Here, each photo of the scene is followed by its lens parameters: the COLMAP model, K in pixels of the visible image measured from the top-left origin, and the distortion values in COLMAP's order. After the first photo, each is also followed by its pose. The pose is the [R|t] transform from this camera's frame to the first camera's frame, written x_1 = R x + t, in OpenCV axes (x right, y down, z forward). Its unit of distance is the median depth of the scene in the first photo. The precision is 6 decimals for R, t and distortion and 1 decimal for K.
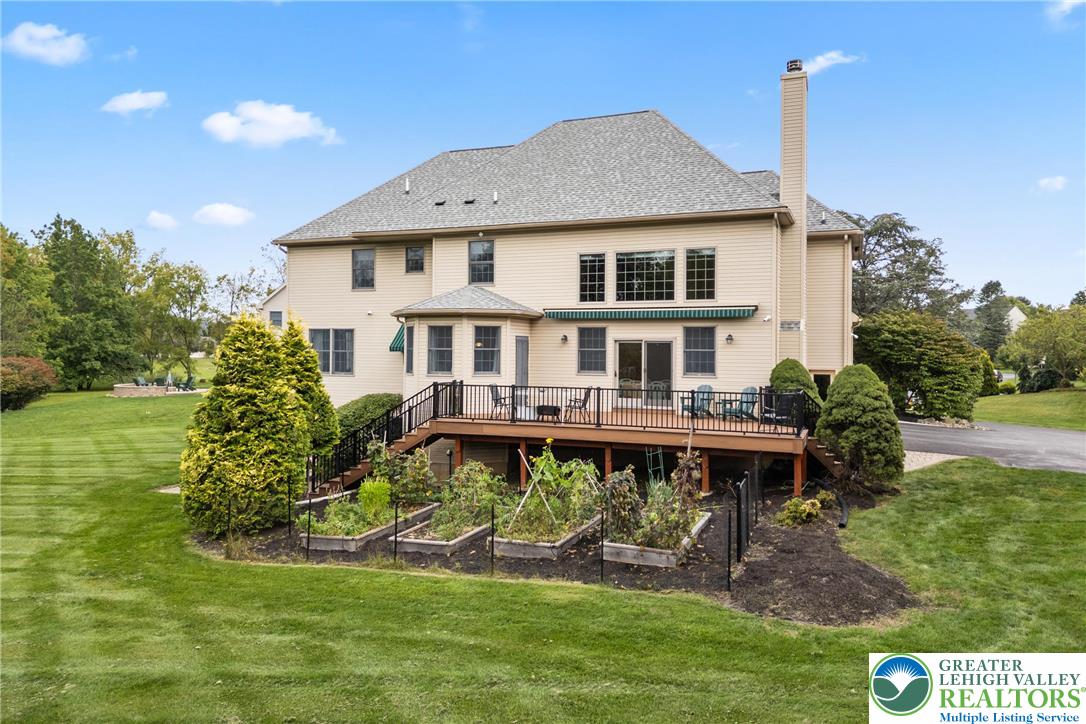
lens RADIAL K [[781.3, 0, 543.0], [0, 781.3, 362.0], [0, 0, 1]] dist [0.144278, 0.000330]
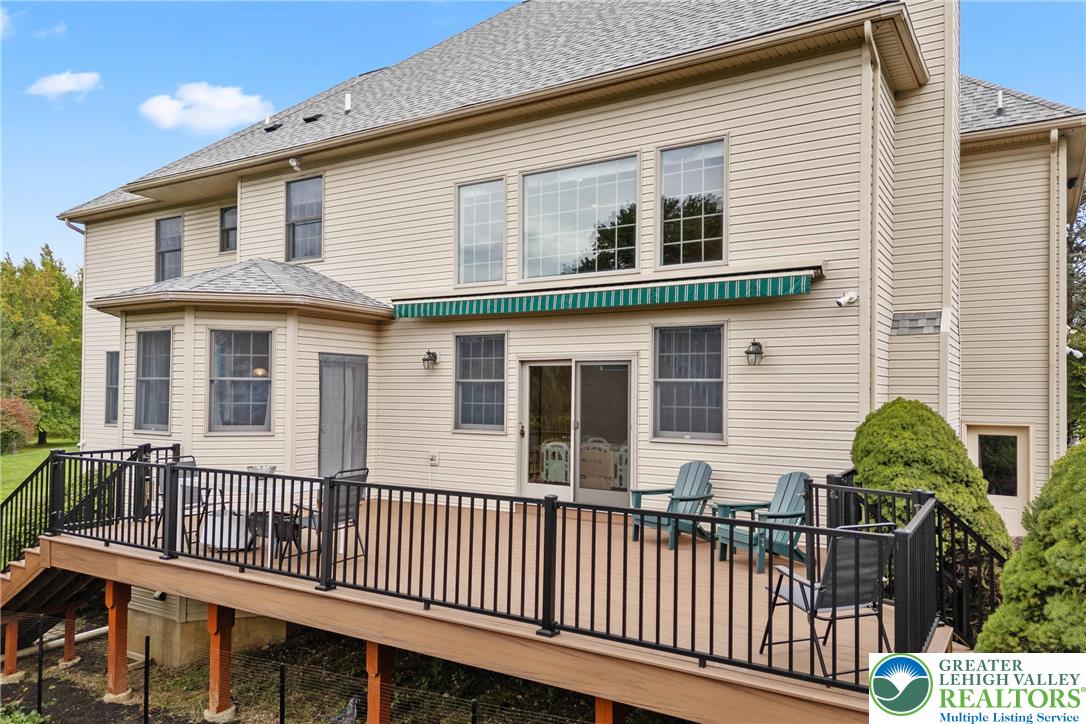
lens RADIAL K [[769.7, 0, 540.3], [0, 769.7, 395.8], [0, 0, 1]] dist [0.051337, 0.001963]
pose [[0.982288, 0.002607, -0.187357, 0.194922], [-0.005030, 0.999910, -0.012457, -0.000728], [0.187307, 0.013179, 0.982213, 0.559287]]
